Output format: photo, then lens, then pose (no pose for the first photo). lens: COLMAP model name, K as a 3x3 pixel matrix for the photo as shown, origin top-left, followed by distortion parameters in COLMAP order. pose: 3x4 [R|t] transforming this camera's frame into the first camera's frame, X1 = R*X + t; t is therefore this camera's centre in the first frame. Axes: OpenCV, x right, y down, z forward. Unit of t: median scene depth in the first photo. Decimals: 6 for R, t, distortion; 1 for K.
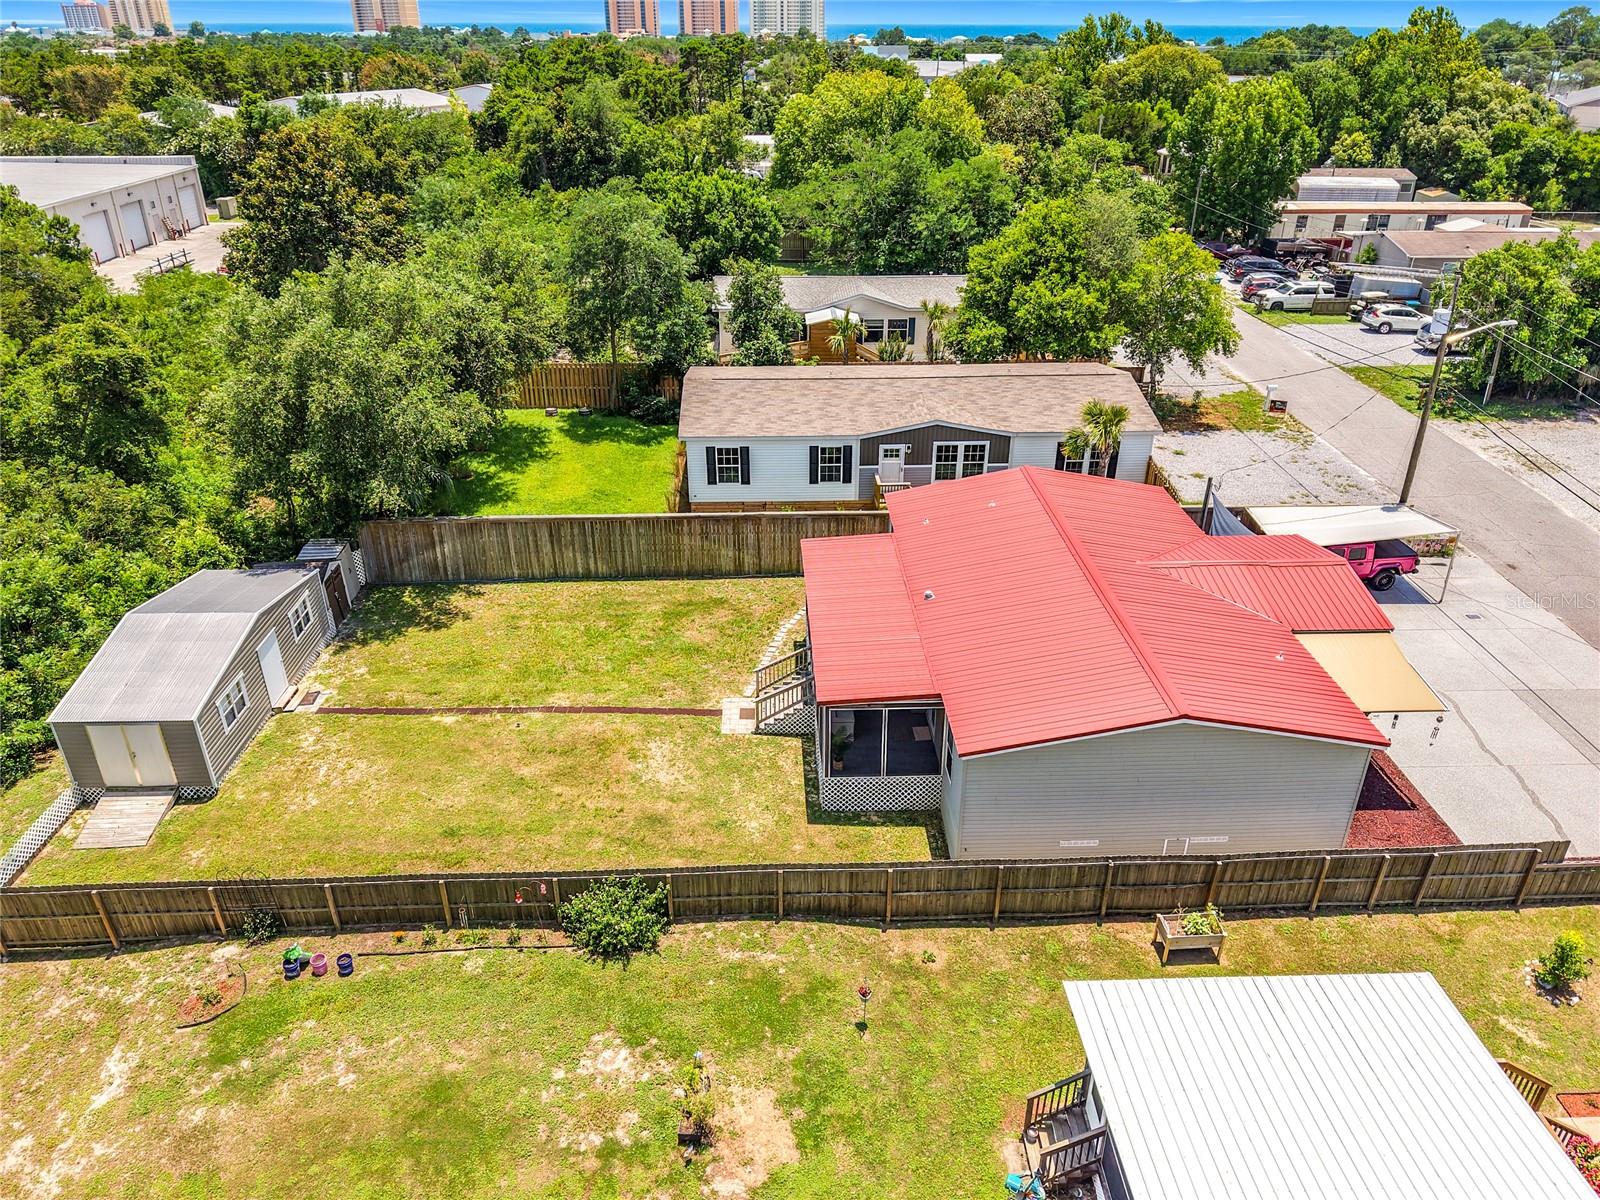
lens RADIAL K [[1084.8, 0, 804.1], [0, 1084.8, 607.3], [0, 0, 1]] dist [0.028479, -0.035123]
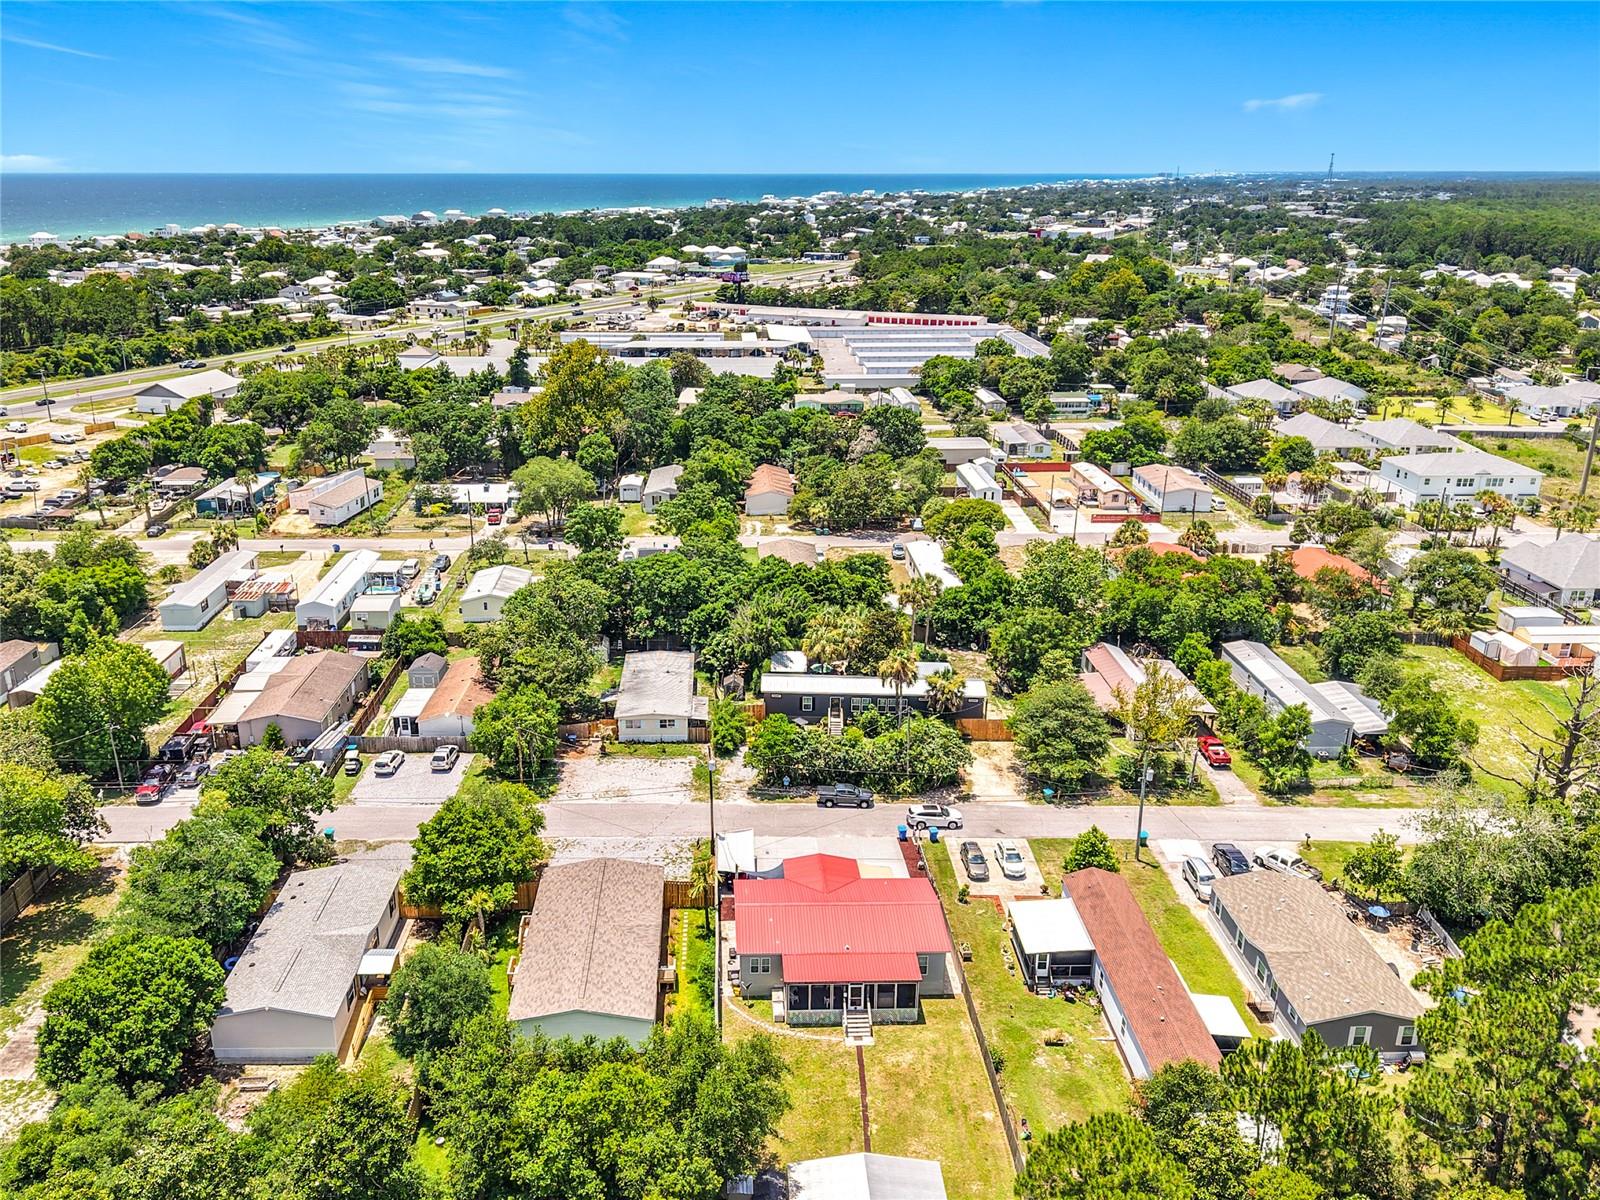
lens RADIAL K [[1231.2, 0, 737.1], [0, 1231.2, 596.2], [0, 0, 1]] dist [0.149519, -0.462264]
pose [[0.022003, -0.314182, 0.949108, -2.440560], [0.476797, 0.837719, 0.266255, -1.629318], [-0.878738, 0.446673, 0.168233, 0.373323]]
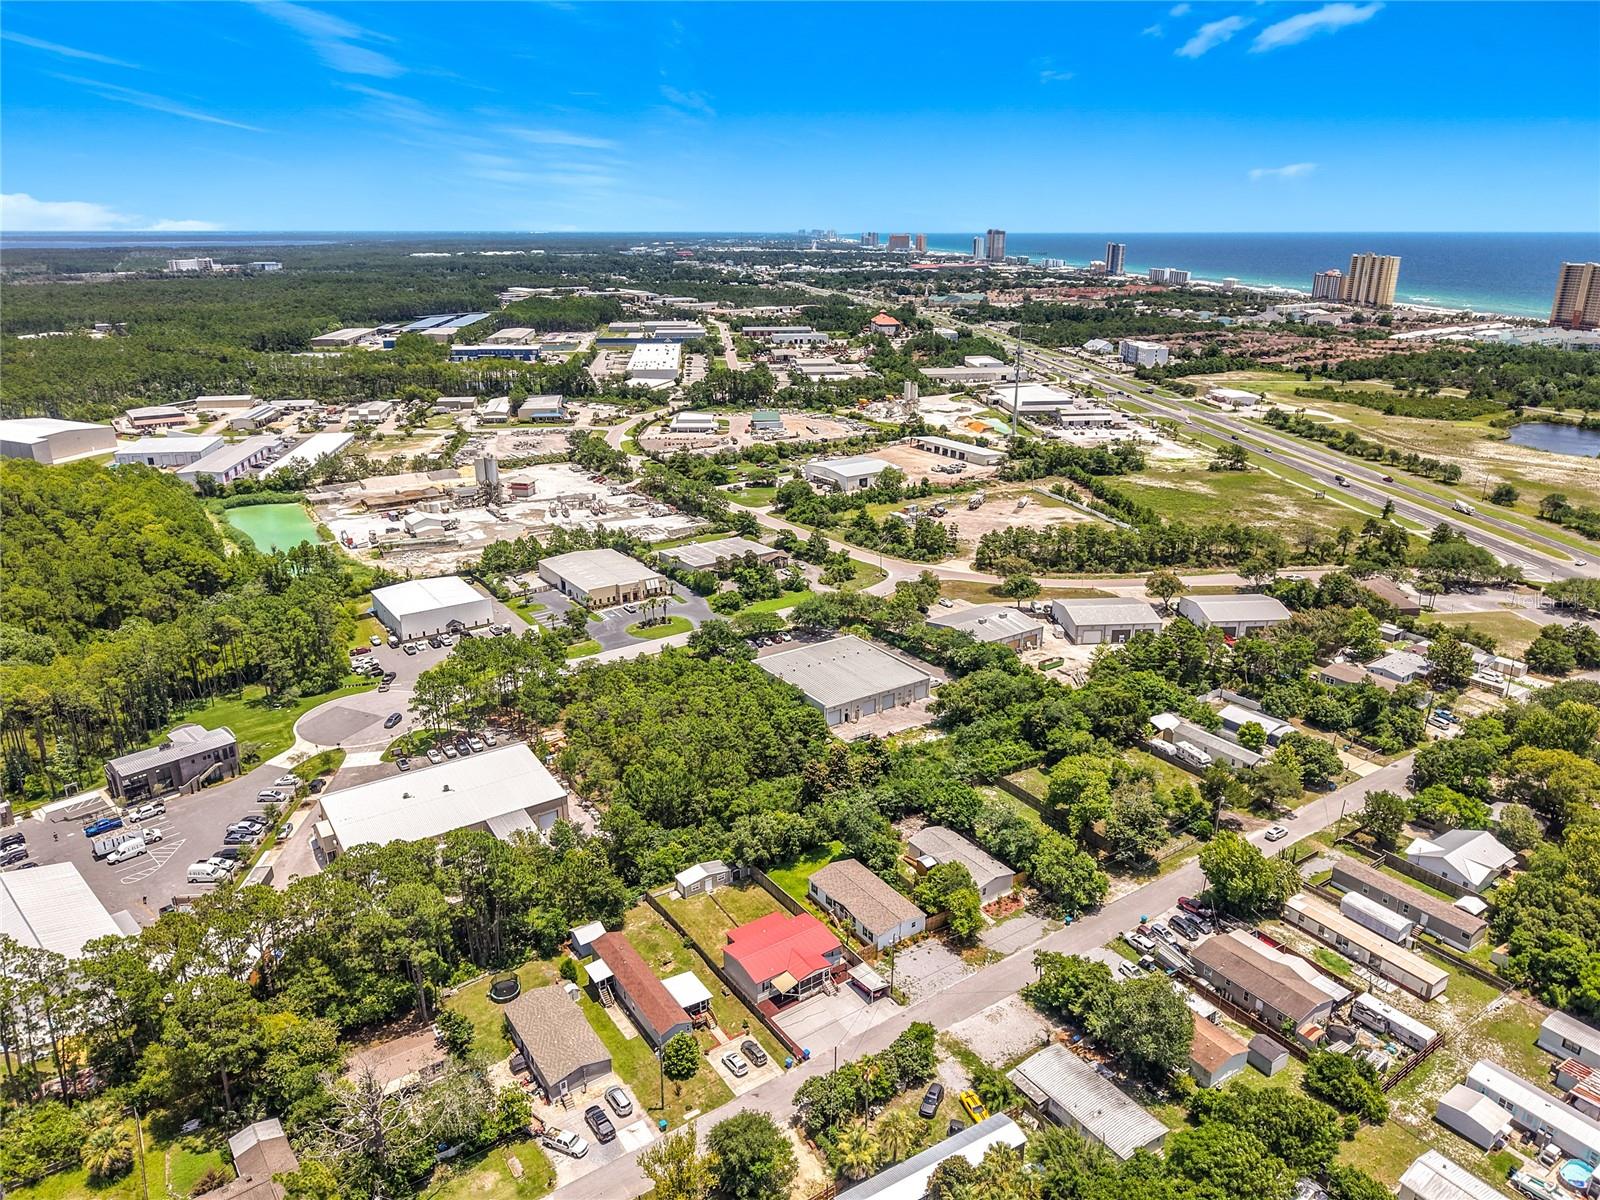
lens RADIAL K [[1077.3, 0, 806.6], [0, 1077.3, 603.7], [0, 0, 1]] dist [0.051623, -0.061844]
pose [[0.534695, 0.275682, -0.798812, 4.155242], [-0.398873, 0.915694, 0.049029, -1.885410], [0.744984, 0.292409, 0.599580, -2.596302]]
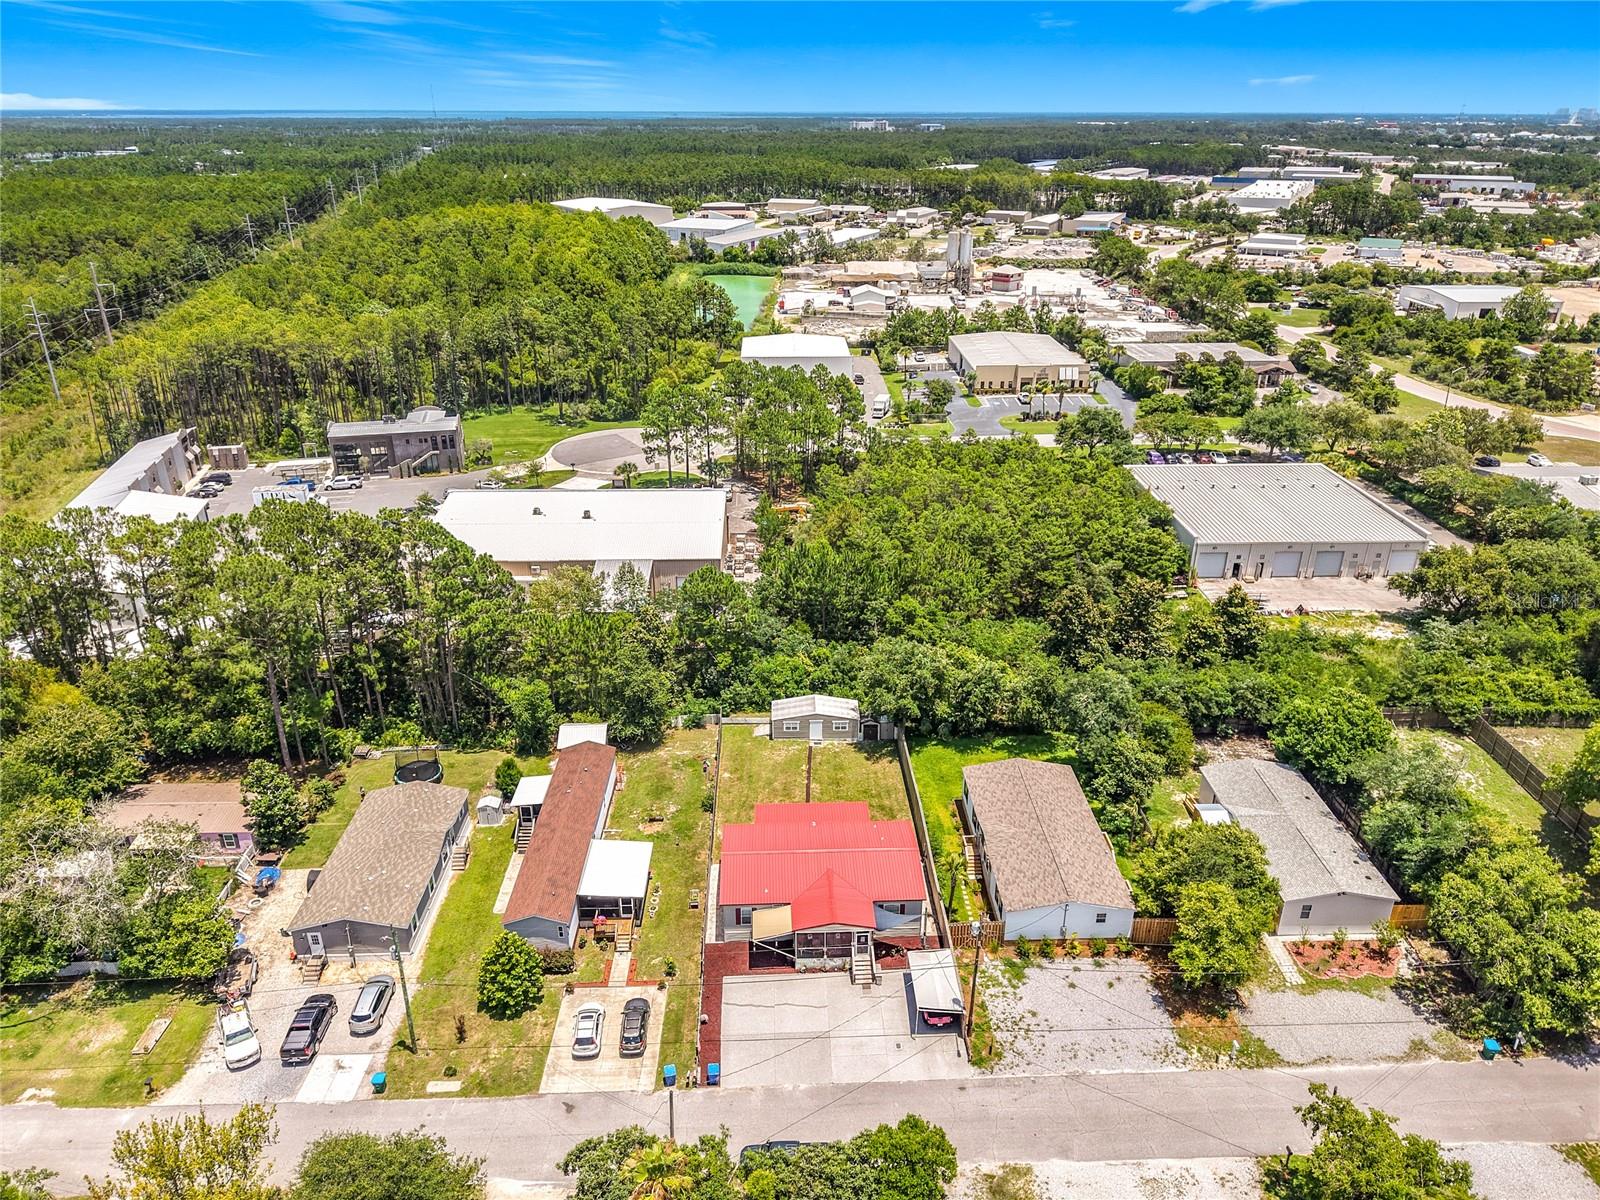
lens RADIAL K [[1084.8, 0, 804.1], [0, 1084.8, 607.3], [0, 0, 1]] dist [0.028479, -0.035123]
pose [[-0.008225, 0.413549, -0.910445, 2.552756], [-0.475604, 0.799282, 0.367353, -1.550911], [0.879621, 0.436033, 0.190112, 0.176394]]
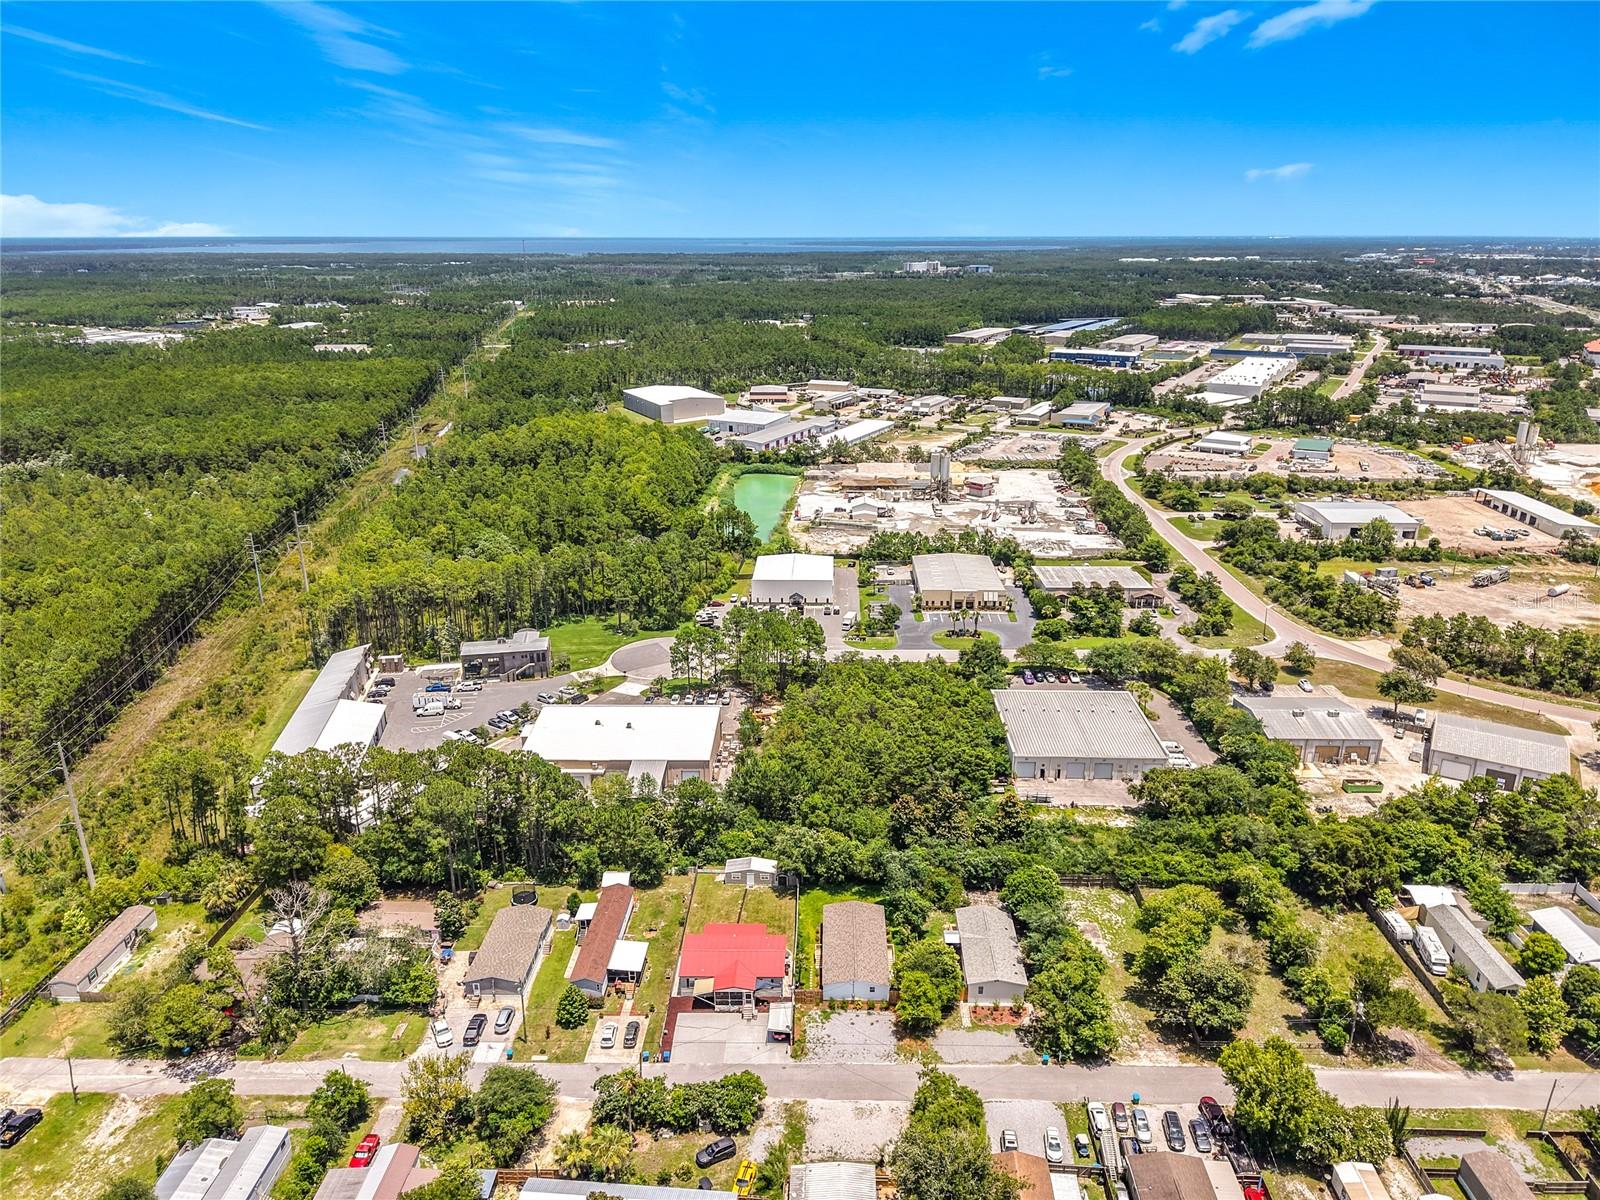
lens RADIAL K [[1061.9, 0, 800.3], [0, 1061.9, 627.7], [0, 0, 1]] dist [0.052315, -0.077745]
pose [[-0.068570, 0.343455, -0.936663, 4.616264], [-0.469286, 0.817410, 0.334083, -3.244356], [0.880380, 0.462471, 0.105129, 0.021199]]
